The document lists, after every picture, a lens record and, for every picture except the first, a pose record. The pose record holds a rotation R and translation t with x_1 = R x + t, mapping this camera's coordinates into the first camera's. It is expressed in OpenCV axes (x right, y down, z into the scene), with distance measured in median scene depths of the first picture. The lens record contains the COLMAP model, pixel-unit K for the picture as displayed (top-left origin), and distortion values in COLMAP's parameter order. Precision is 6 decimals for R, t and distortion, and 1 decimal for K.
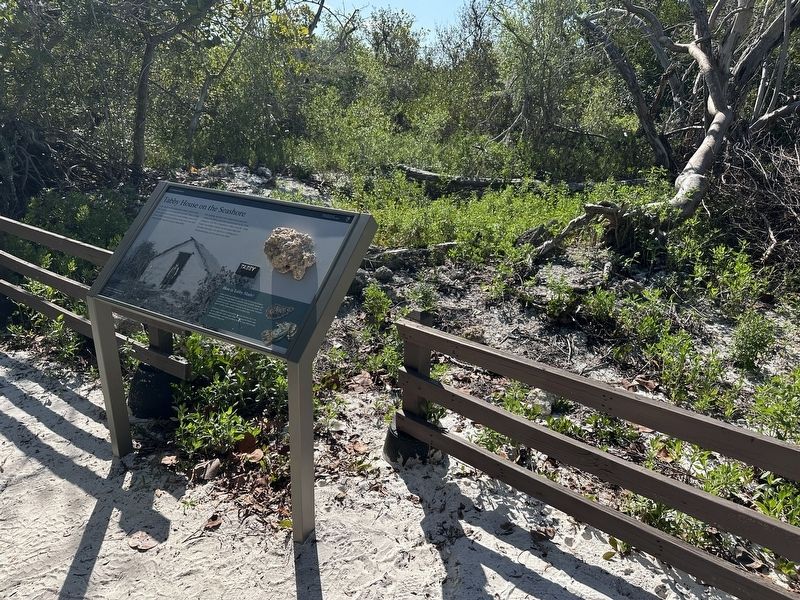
lens RADIAL K [[550.8, 0, 400.0], [0, 550.8, 300.0], [0, 0, 1]] dist [0.071924, -0.101405]
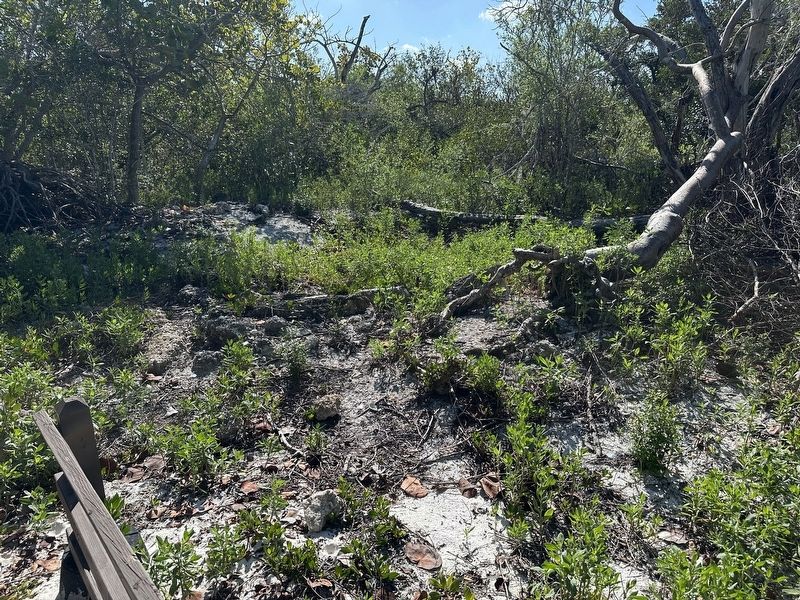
lens RADIAL K [[550.8, 0, 400.0], [0, 550.8, 300.0], [0, 0, 1]] dist [0.071924, -0.101405]
pose [[0.990366, 0.017572, -0.137354, 0.229529], [-0.025518, 0.998087, -0.056305, -0.033290], [0.136102, 0.059268, 0.988920, 0.111839]]
